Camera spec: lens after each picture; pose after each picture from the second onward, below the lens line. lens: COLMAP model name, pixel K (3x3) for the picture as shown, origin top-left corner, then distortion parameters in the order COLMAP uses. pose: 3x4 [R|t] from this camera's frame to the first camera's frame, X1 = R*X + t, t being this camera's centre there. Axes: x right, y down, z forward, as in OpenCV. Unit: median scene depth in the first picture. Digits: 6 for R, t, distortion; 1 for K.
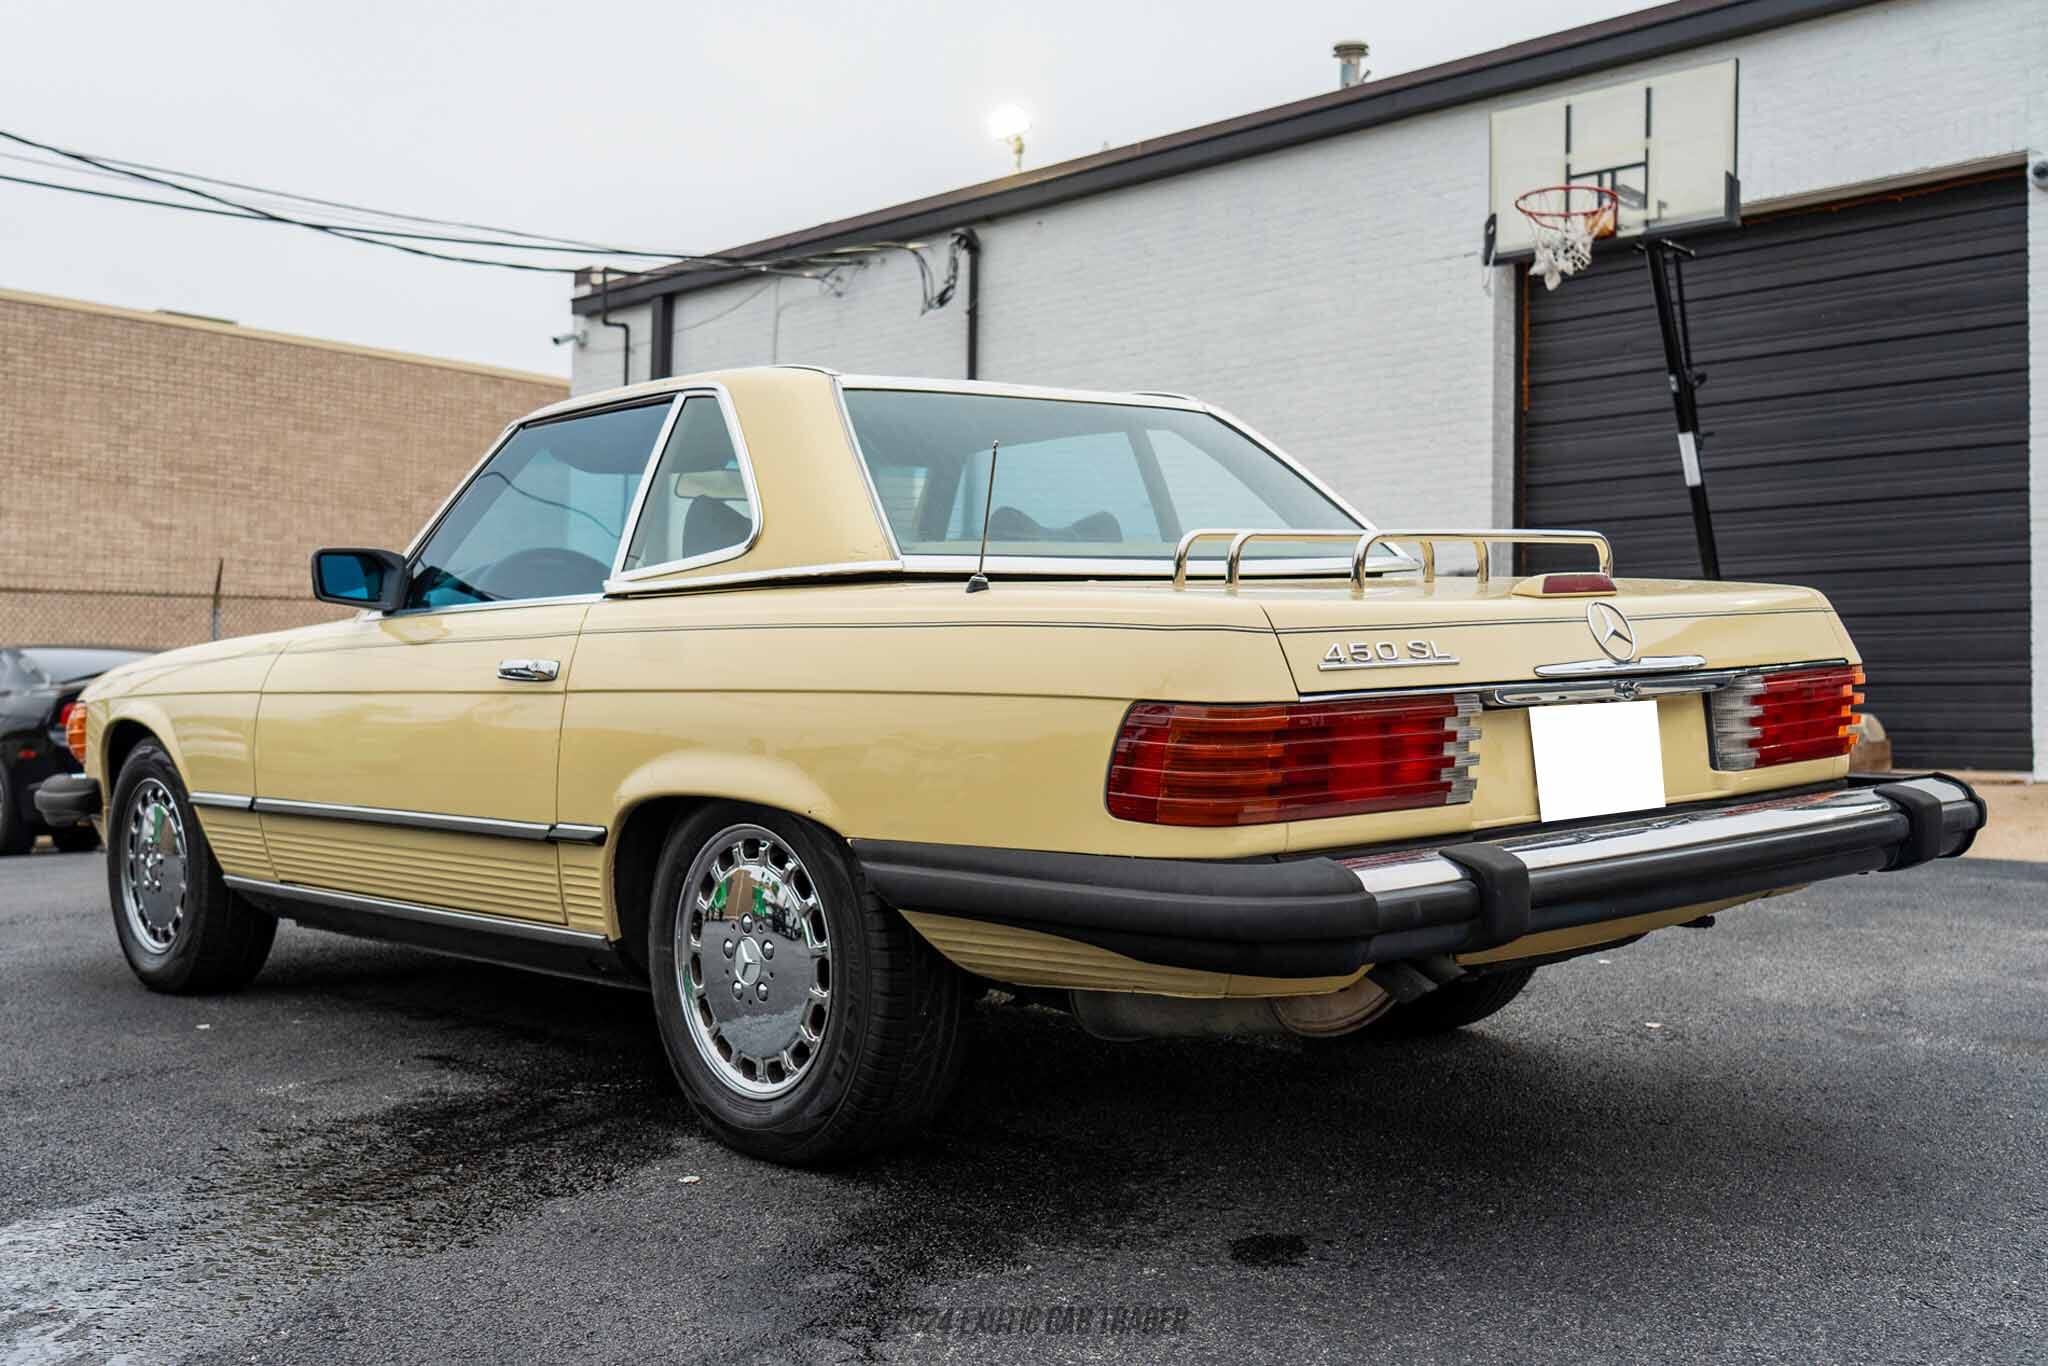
lens RADIAL K [[2073.9, 0, 1024.0], [0, 2073.9, 683.0], [0, 0, 1]] dist [0.029151, 0.010870]
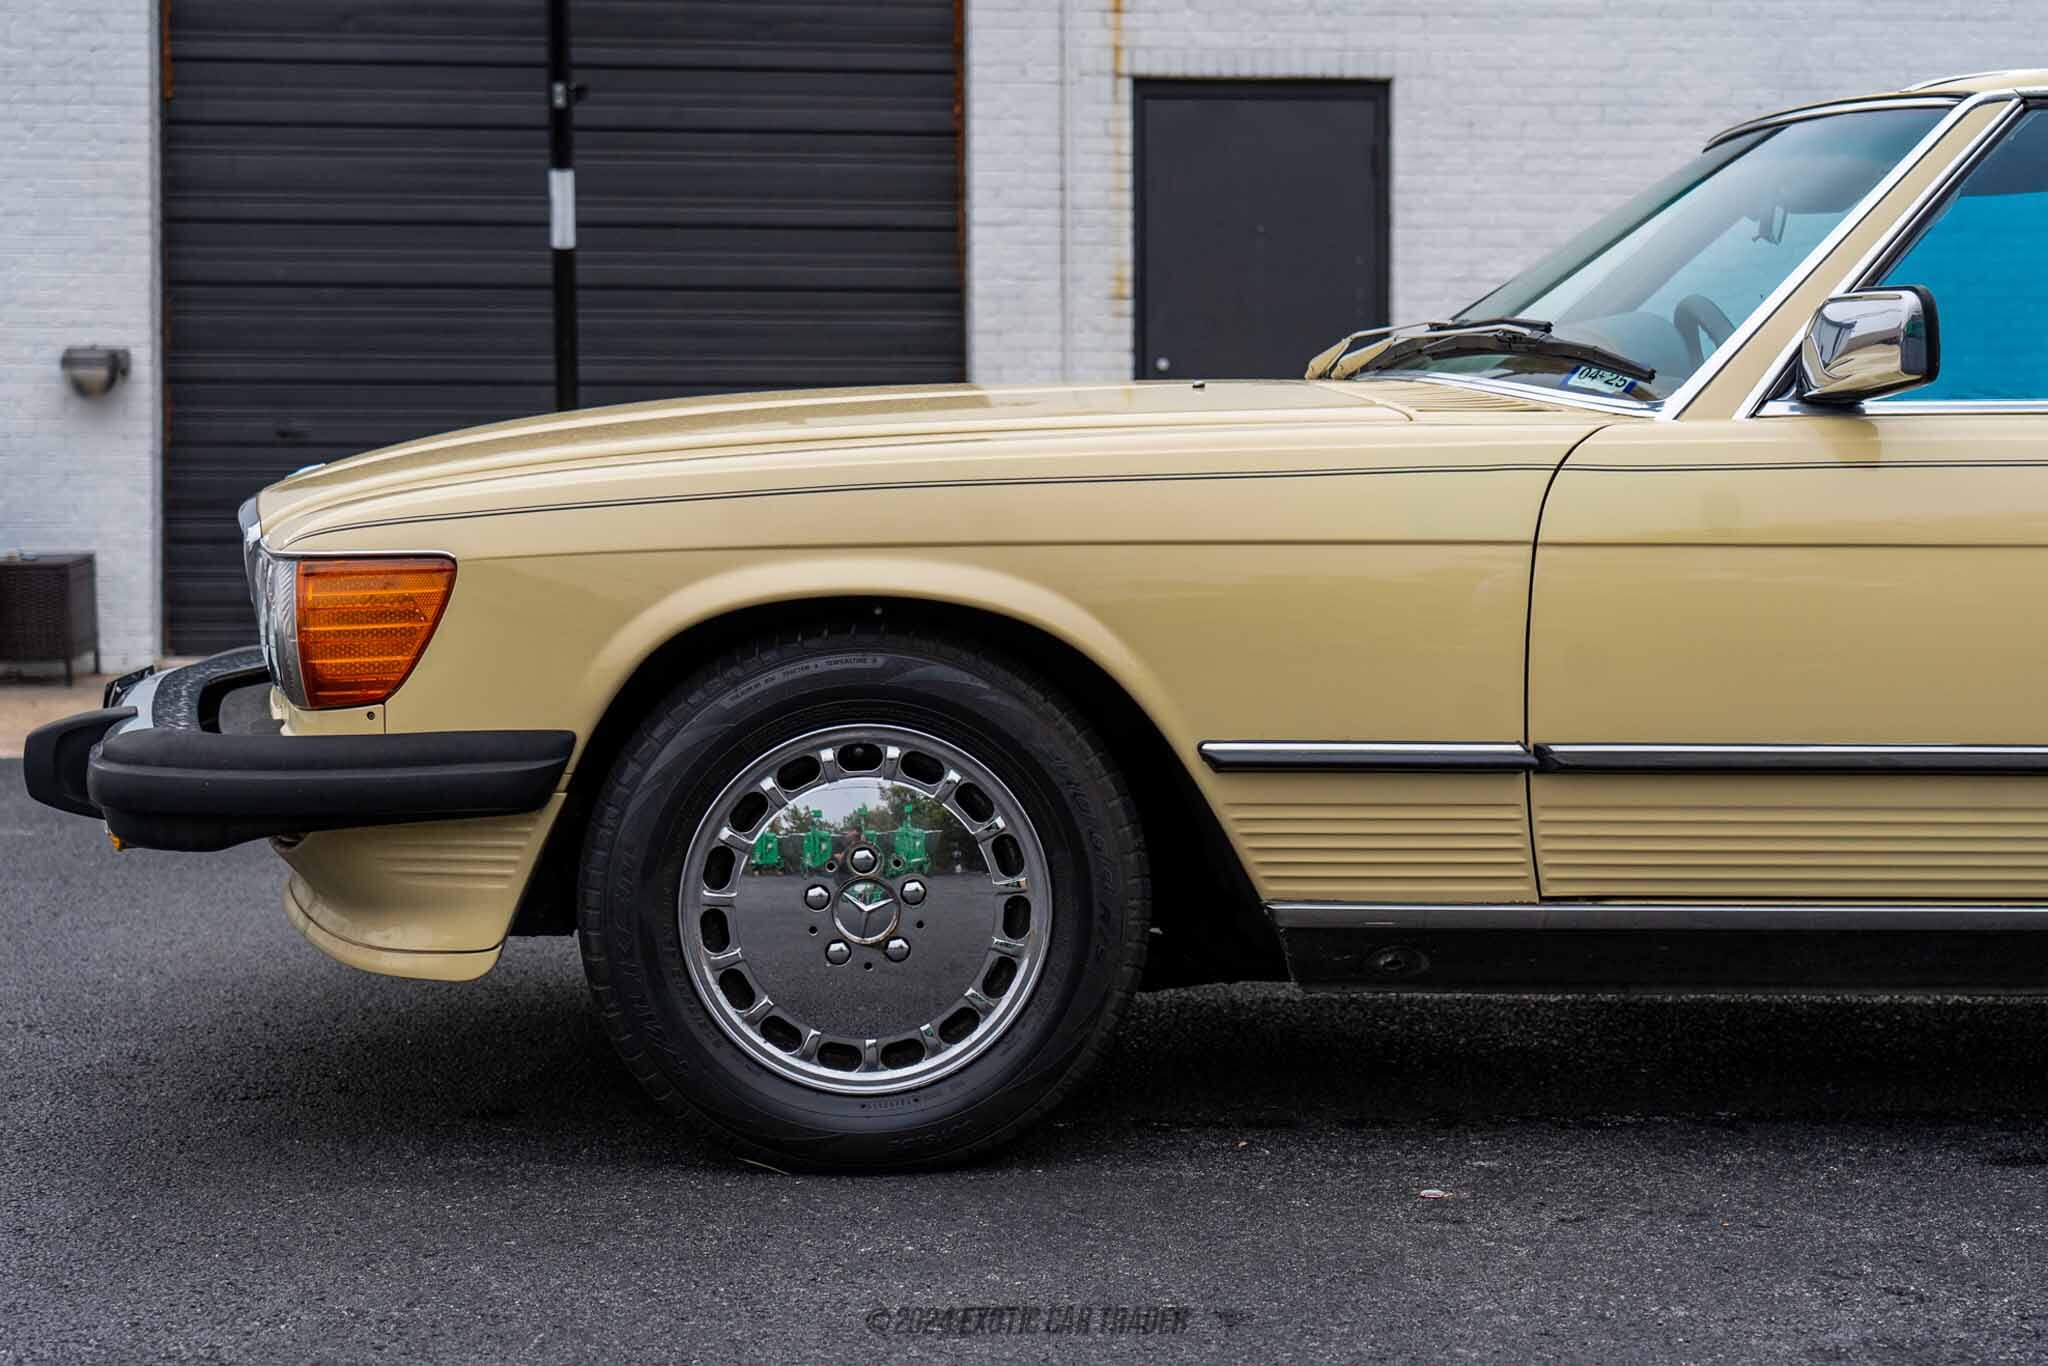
lens RADIAL K [[3079.3, 0, 1024.0], [0, 3079.3, 683.0], [0, 0, 1]] dist [0.052278, -0.014942]
pose [[0.645878, -0.027812, 0.762934, -0.527505], [-0.008403, 0.999017, 0.043532, 0.004550], [-0.763395, -0.034527, 0.645009, 0.330189]]
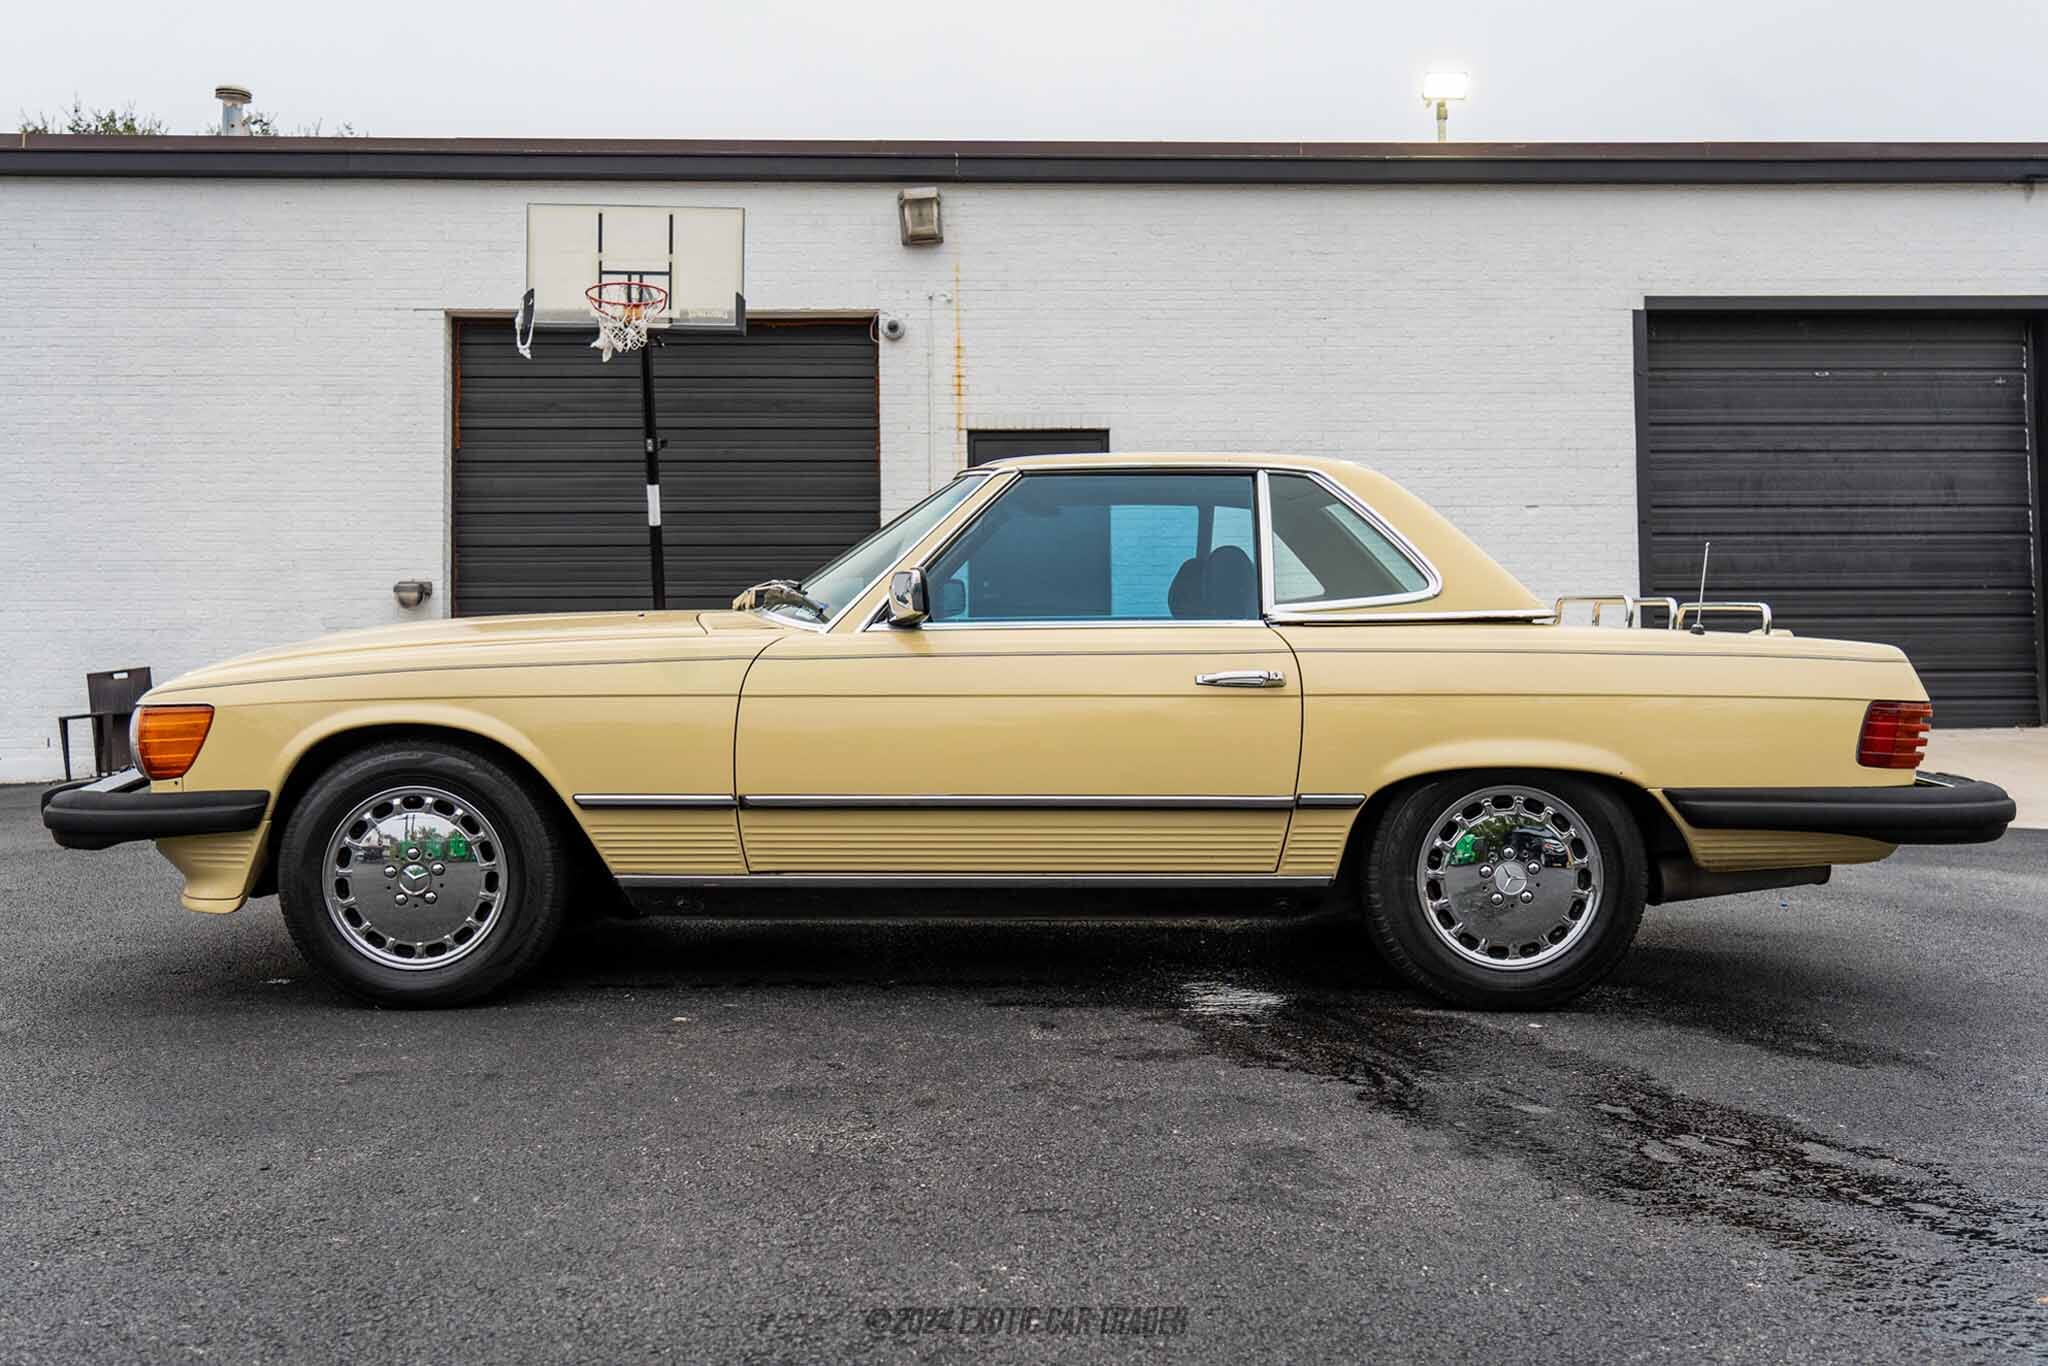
lens RADIAL K [[1742.0, 0, 1024.0], [0, 1742.0, 683.0], [0, 0, 1]] dist [0.014101, 0.013832]
pose [[0.684880, -0.001192, 0.728654, -0.448076], [-0.002272, 0.999990, 0.003771, -0.003054], [-0.728652, -0.004238, 0.684871, 0.141840]]
